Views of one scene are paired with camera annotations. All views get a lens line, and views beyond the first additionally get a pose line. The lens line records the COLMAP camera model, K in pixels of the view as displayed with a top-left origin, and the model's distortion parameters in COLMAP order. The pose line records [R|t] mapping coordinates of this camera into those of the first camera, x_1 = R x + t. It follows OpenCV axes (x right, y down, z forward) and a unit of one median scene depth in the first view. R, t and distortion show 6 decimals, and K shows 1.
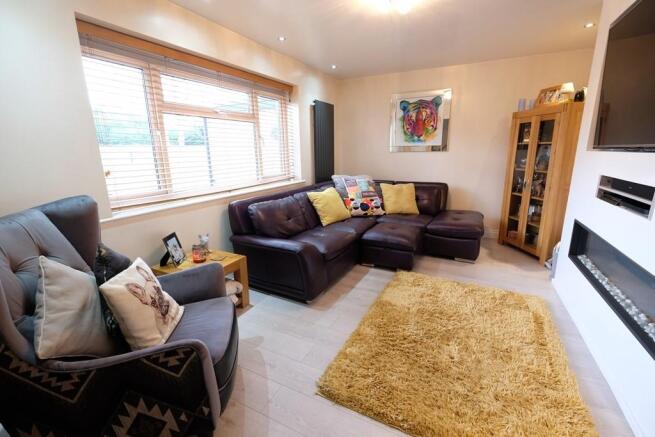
lens RADIAL K [[285.0, 0, 329.2], [0, 285.0, 216.6], [0, 0, 1]] dist [0.001297, 0.000130]
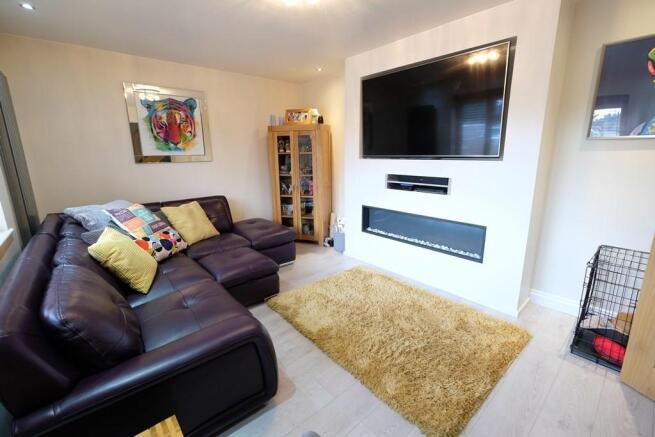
lens RADIAL K [[285.0, 0, 329.2], [0, 285.0, 215.8], [0, 0, 1]] dist [0.001297, 0.000130]
pose [[0.373426, -0.194394, 0.907064, -0.343530], [0.222927, 0.967949, 0.115666, -0.093931], [-0.900476, 0.159016, 0.404792, 0.366914]]
